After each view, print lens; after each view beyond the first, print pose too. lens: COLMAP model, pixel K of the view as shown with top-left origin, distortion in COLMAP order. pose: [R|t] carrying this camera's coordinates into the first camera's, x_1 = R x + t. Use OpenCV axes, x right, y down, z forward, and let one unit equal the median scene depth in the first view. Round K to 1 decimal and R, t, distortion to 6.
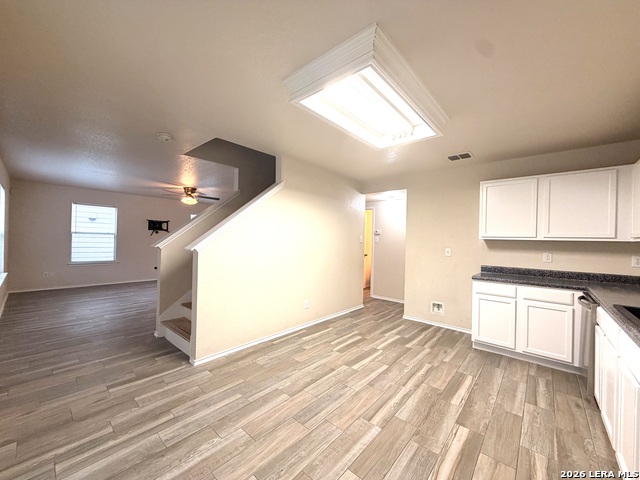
lens RADIAL K [[255.0, 0, 318.0], [0, 255.0, 238.8], [0, 0, 1]] dist [0.000219, 0.000105]
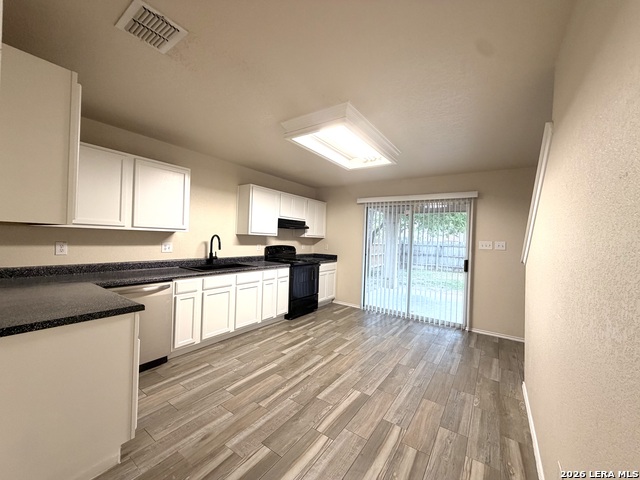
lens RADIAL K [[255.0, 0, 318.0], [0, 255.0, 238.8], [0, 0, 1]] dist [0.000219, 0.000105]
pose [[-0.991789, -0.058685, -0.113627, 0.405700], [-0.058679, 0.998271, -0.003394, 0.001831], [0.113630, 0.003301, -0.993518, 1.852896]]
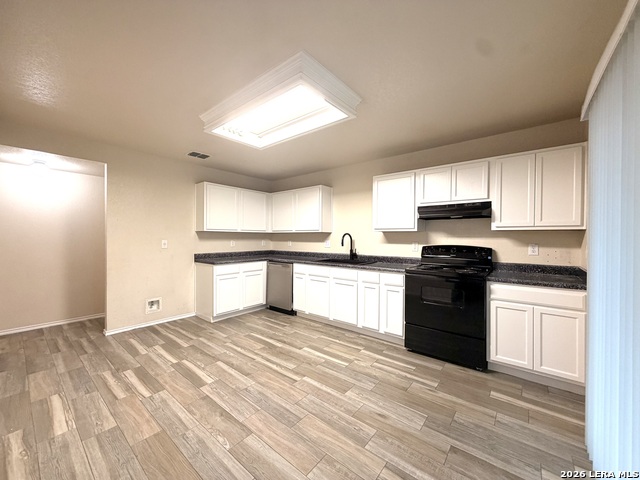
lens RADIAL K [[255.0, 0, 318.0], [0, 255.0, 238.8], [0, 0, 1]] dist [0.000219, 0.000105]
pose [[-0.033885, -0.028608, 0.999016, -0.719199], [-0.008235, 0.999564, 0.028344, -0.000552], [-0.999392, -0.007266, -0.034106, 0.678648]]
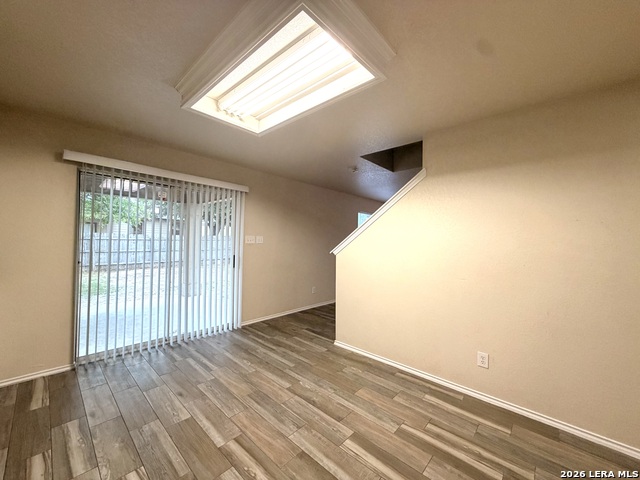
lens RADIAL K [[255.0, 0, 318.0], [0, 255.0, 238.8], [0, 0, 1]] dist [0.000219, 0.000105]
pose [[-0.022018, -0.031200, -0.999271, 0.814332], [-0.020787, 0.999311, -0.030743, 0.010598], [0.999541, 0.020095, -0.022651, 0.938261]]
